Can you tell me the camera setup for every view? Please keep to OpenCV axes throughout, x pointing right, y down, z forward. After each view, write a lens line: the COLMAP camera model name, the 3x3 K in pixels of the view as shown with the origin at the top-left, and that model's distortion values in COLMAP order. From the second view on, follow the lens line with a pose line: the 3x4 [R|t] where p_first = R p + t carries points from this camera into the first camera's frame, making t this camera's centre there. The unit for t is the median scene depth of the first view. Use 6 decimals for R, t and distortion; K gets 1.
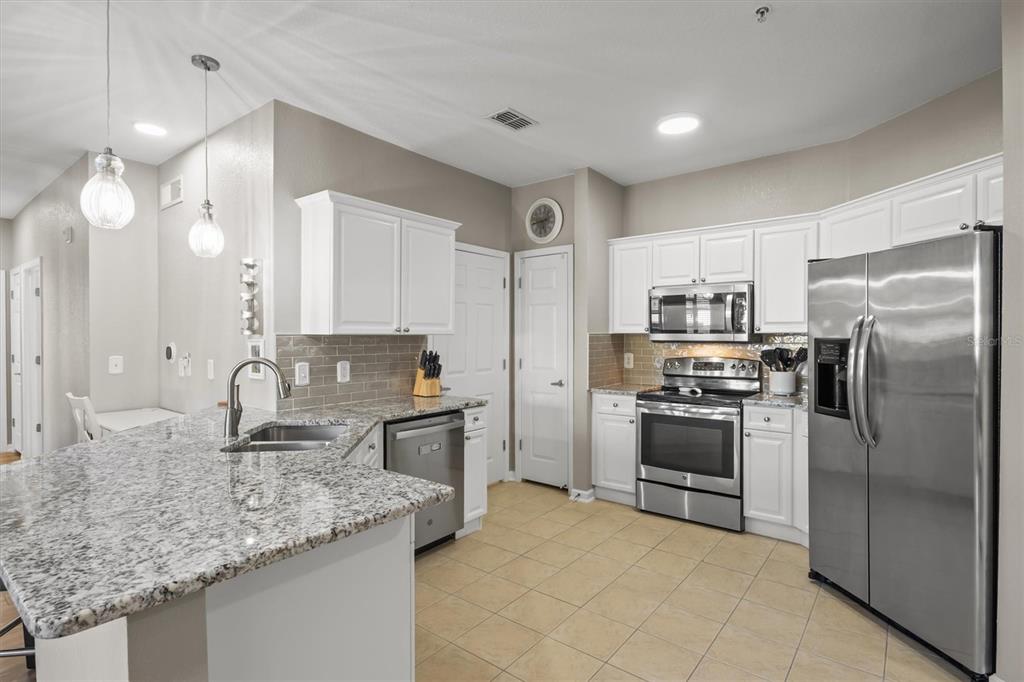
lens RADIAL K [[510.8, 0, 512.9], [0, 510.8, 339.1], [0, 0, 1]] dist [0.005612, 0.002061]
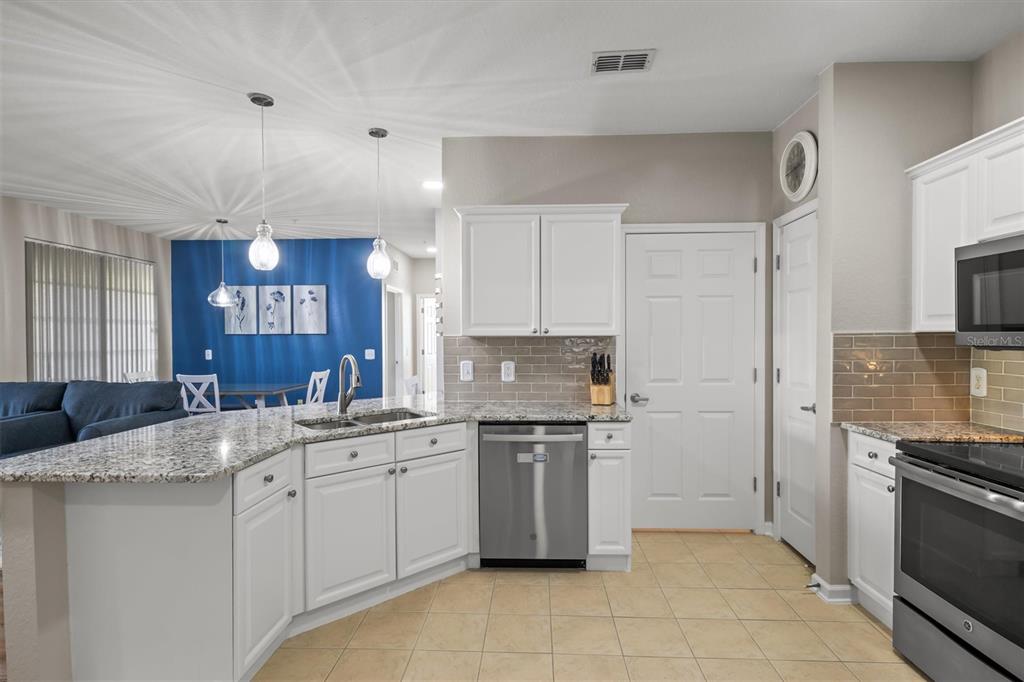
lens RADIAL K [[510.8, 0, 513.3], [0, 510.8, 343.6], [0, 0, 1]] dist [0.005612, 0.002061]
pose [[0.581656, 0.009782, -0.813376, 0.511393], [-0.001995, 0.999942, 0.010600, -0.004462], [0.813433, -0.004543, 0.581641, 0.381742]]
